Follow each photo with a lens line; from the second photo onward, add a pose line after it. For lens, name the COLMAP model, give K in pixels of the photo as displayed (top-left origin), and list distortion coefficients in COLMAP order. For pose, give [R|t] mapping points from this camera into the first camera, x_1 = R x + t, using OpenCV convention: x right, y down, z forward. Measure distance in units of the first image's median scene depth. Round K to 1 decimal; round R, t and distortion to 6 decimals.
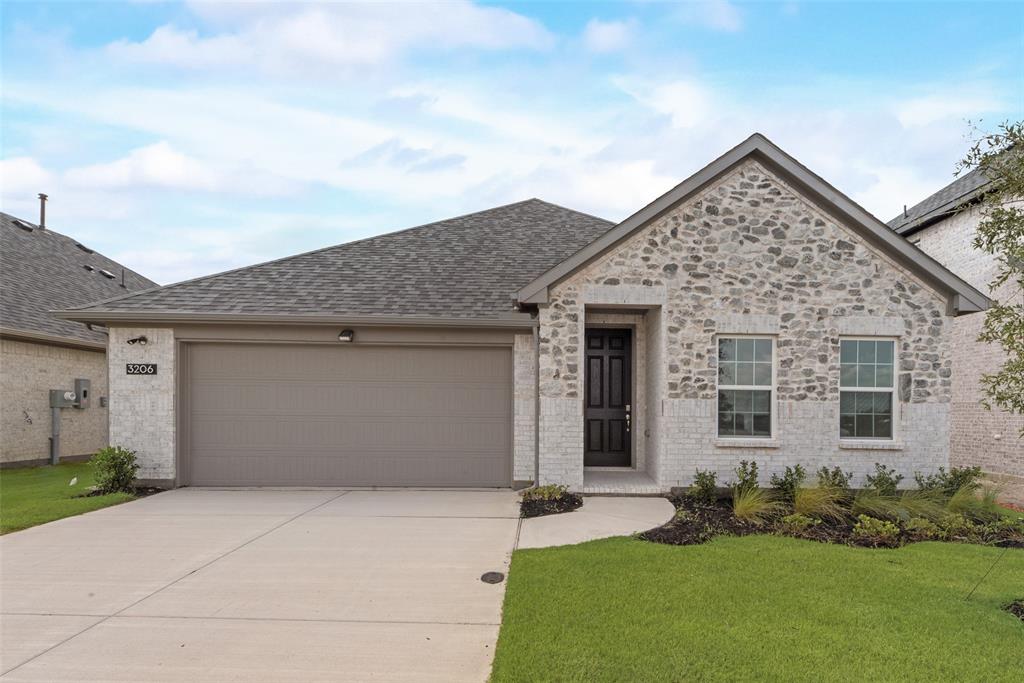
lens RADIAL K [[400.6, 0, 515.6], [0, 400.6, 350.9], [0, 0, 1]] dist [0.000906, 0.000121]
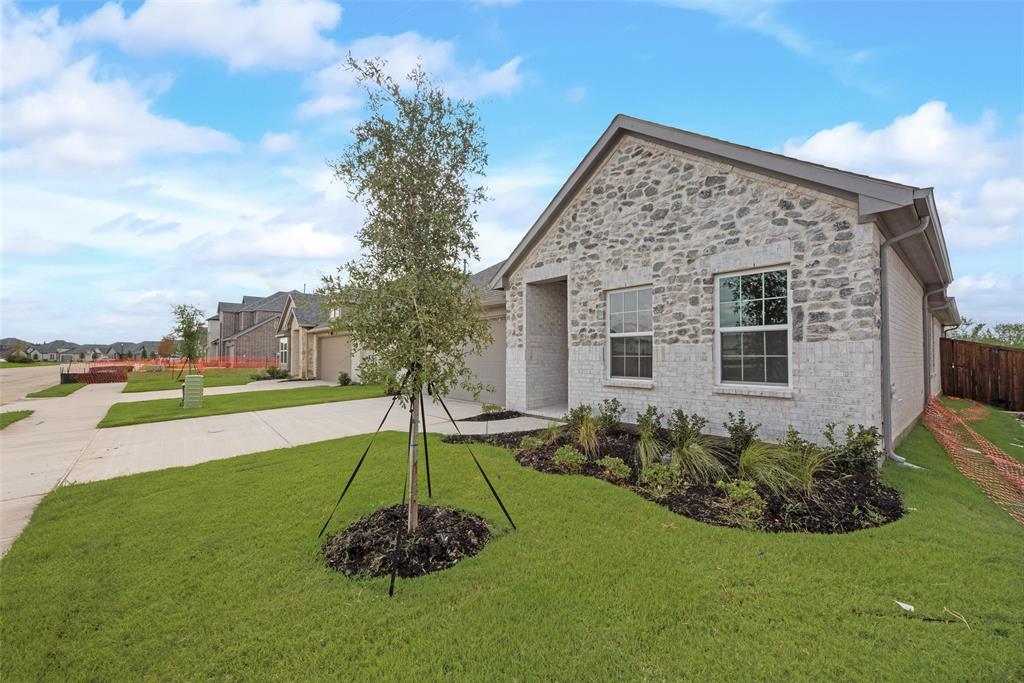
lens RADIAL K [[400.6, 0, 515.6], [0, 400.6, 350.9], [0, 0, 1]] dist [0.000906, 0.000121]
pose [[0.655076, -0.028451, -0.755027, 1.223762], [0.007048, 0.999477, -0.031548, 0.171174], [0.755530, 0.015345, 0.654934, 0.020726]]
